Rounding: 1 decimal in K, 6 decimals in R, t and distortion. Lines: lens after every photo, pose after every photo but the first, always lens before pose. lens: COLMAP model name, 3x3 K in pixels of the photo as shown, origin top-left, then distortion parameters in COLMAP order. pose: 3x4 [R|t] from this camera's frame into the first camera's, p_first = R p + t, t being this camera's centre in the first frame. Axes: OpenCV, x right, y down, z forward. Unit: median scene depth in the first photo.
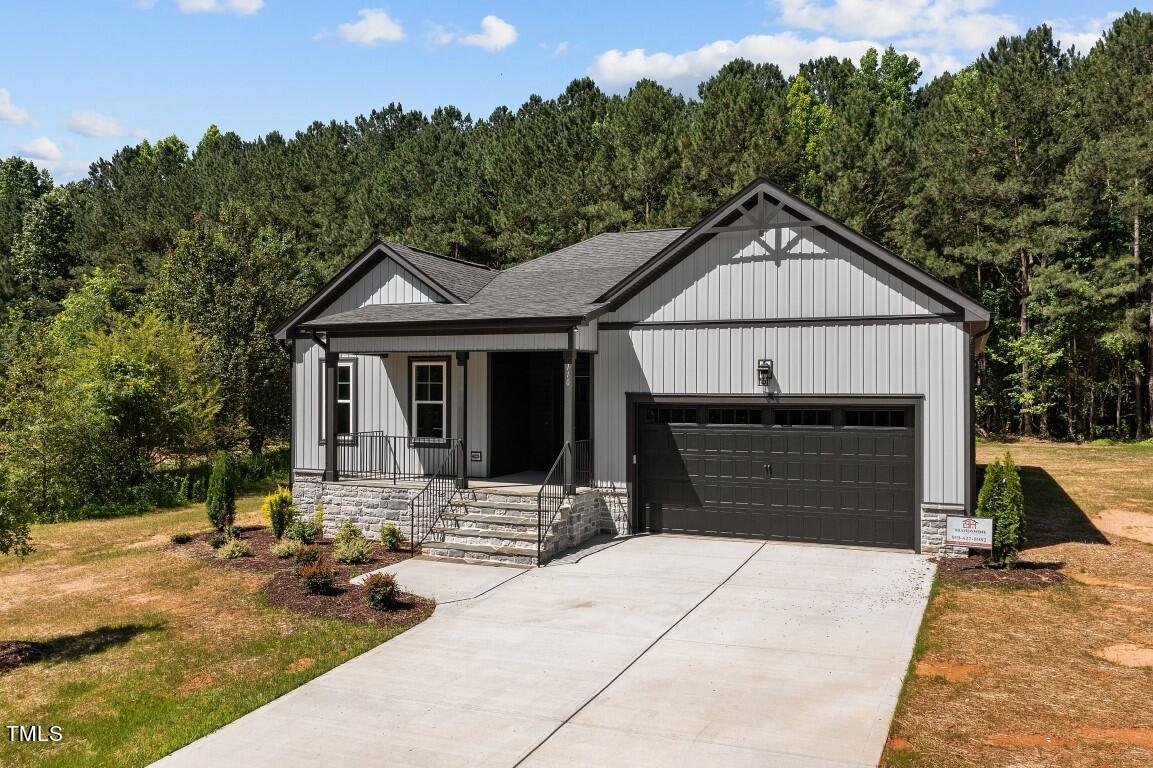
lens RADIAL K [[898.9, 0, 577.8], [0, 898.9, 398.7], [0, 0, 1]] dist [-0.001710, -0.004799]
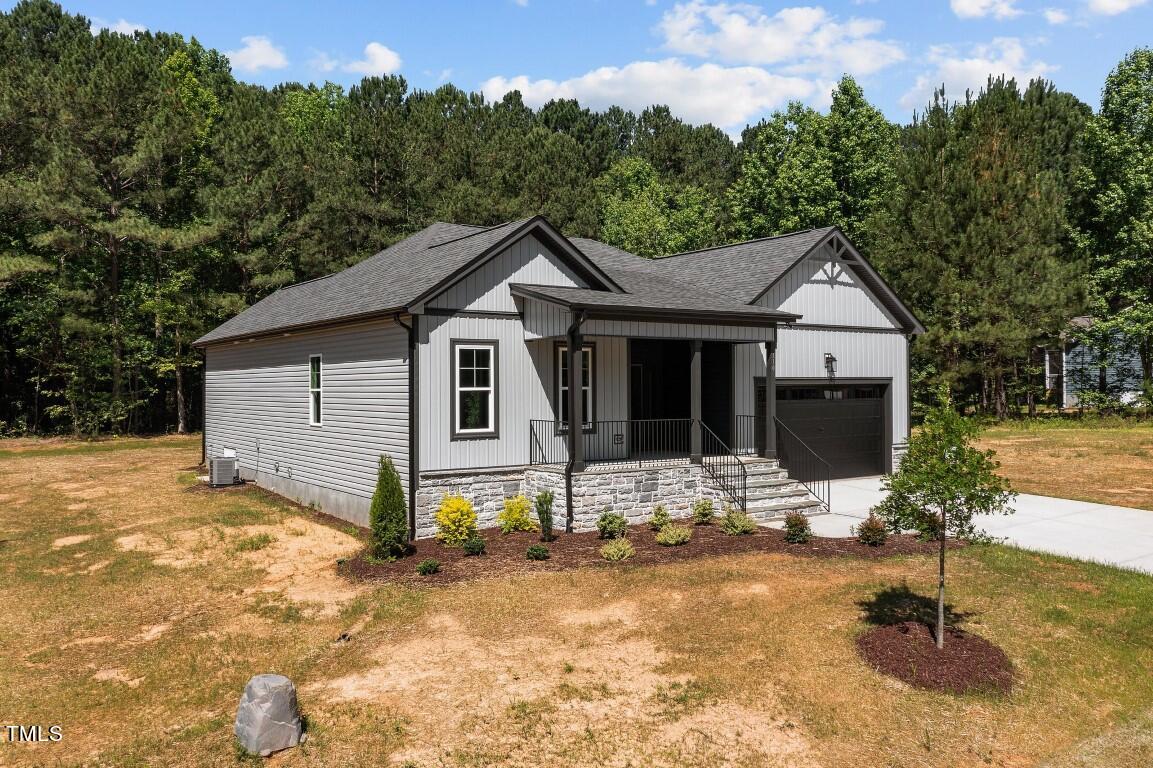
lens RADIAL K [[936.4, 0, 576.5], [0, 936.4, 384.0], [0, 0, 1]] dist [-0.003228, -0.001498]
pose [[0.530079, -0.008487, 0.847906, -1.041425], [0.013395, 0.999909, 0.001635, -0.002114], [-0.847842, 0.010491, 0.530145, 0.453682]]
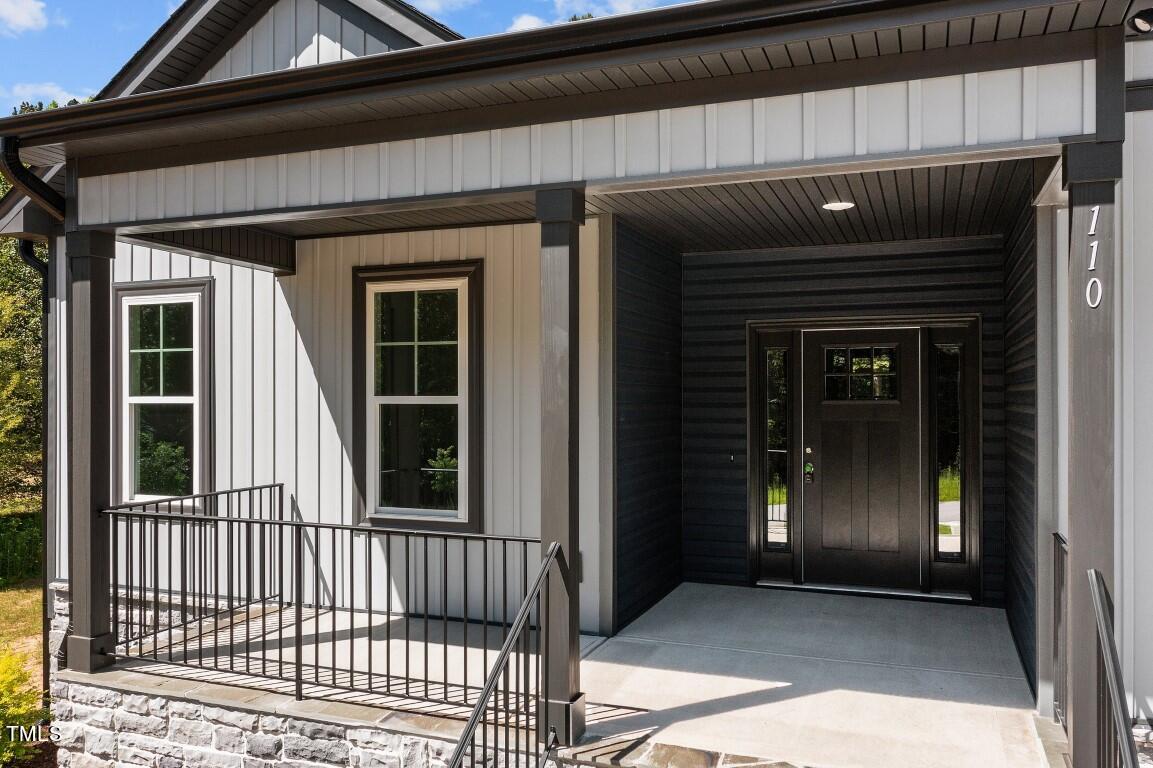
lens RADIAL K [[898.9, 0, 577.8], [0, 898.9, 398.7], [0, 0, 1]] dist [-0.001710, -0.004799]
pose [[0.999366, -0.006856, 0.034951, -0.131131], [0.007097, 0.999952, -0.006762, 0.006810], [-0.034902, 0.007006, 0.999366, 0.742153]]
